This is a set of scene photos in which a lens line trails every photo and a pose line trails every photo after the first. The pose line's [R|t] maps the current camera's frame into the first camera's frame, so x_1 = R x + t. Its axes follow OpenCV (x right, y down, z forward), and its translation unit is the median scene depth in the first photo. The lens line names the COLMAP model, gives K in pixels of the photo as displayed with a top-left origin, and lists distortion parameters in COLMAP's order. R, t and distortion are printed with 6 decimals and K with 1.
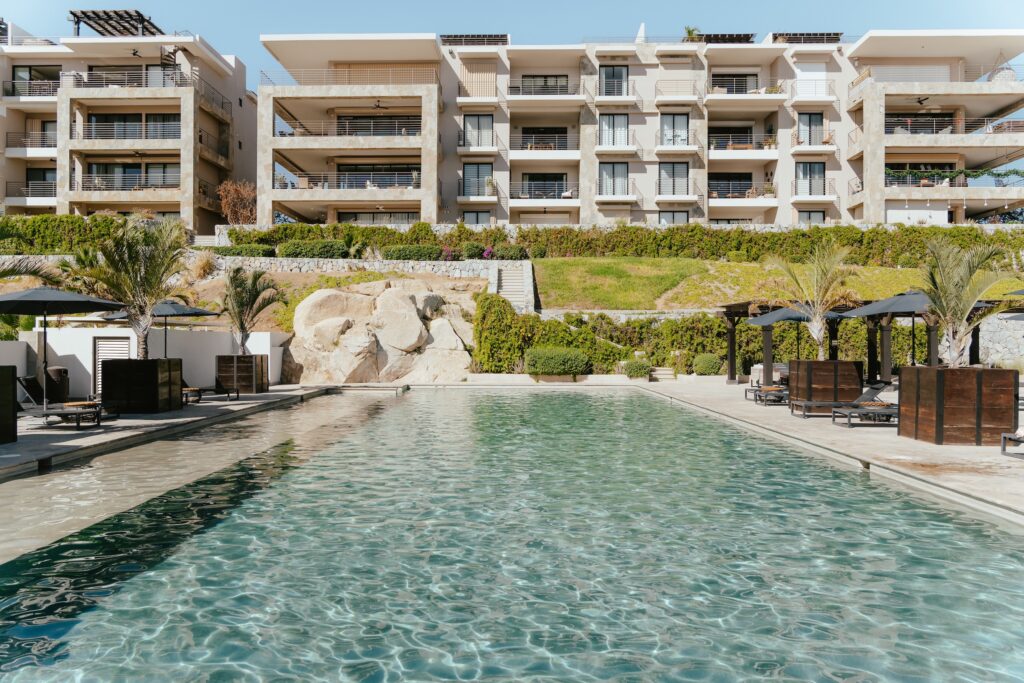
lens RADIAL K [[789.4, 0, 512.0], [0, 789.4, 341.5], [0, 0, 1]] dist [0.001707, -0.056855]
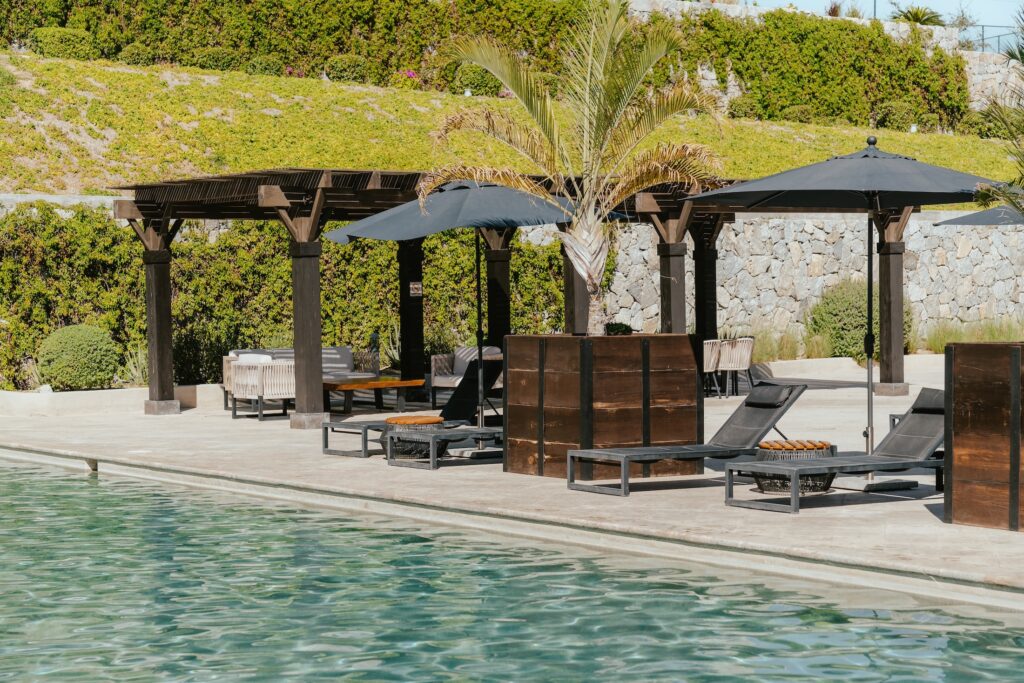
lens RADIAL K [[2204.2, 0, 512.0], [0, 2204.2, 341.5], [0, 0, 1]] dist [-0.007030, 0.096566]
pose [[0.803806, -0.024014, 0.594407, -0.168115], [0.011556, 0.999627, 0.024758, 0.000863], [-0.594780, -0.013032, 0.803783, 0.138168]]
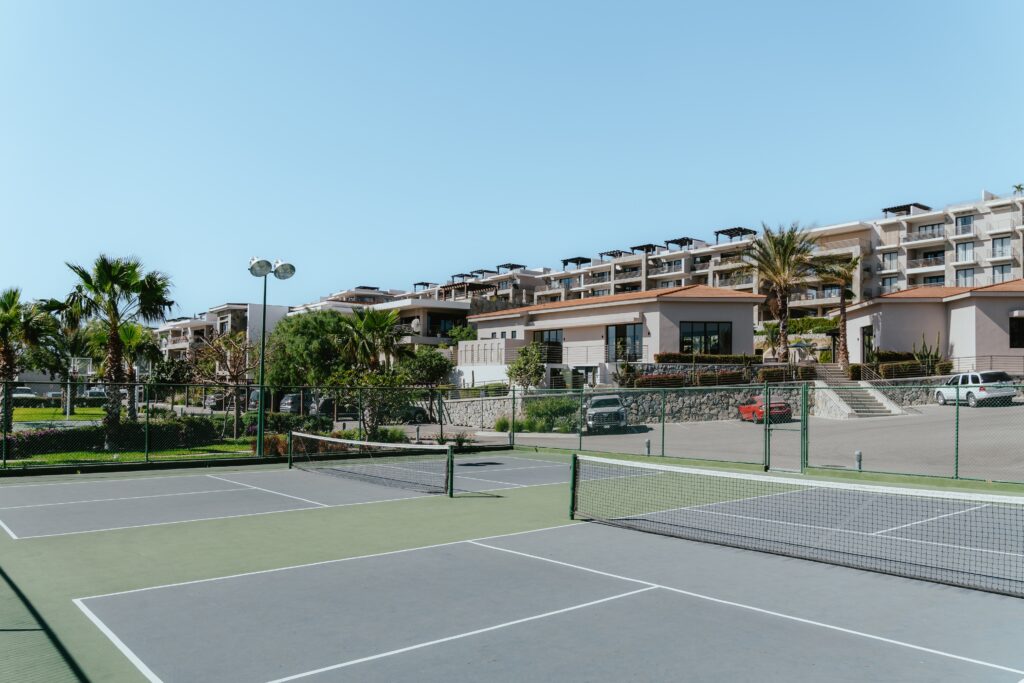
lens RADIAL K [[789.4, 0, 512.0], [0, 789.4, 341.5], [0, 0, 1]] dist [0.001707, -0.056855]
pose [[0.646316, -0.040058, -0.762018, 0.840594], [-0.007731, 0.998226, -0.059033, 0.059660], [0.763031, 0.044045, 0.644860, -0.993627]]
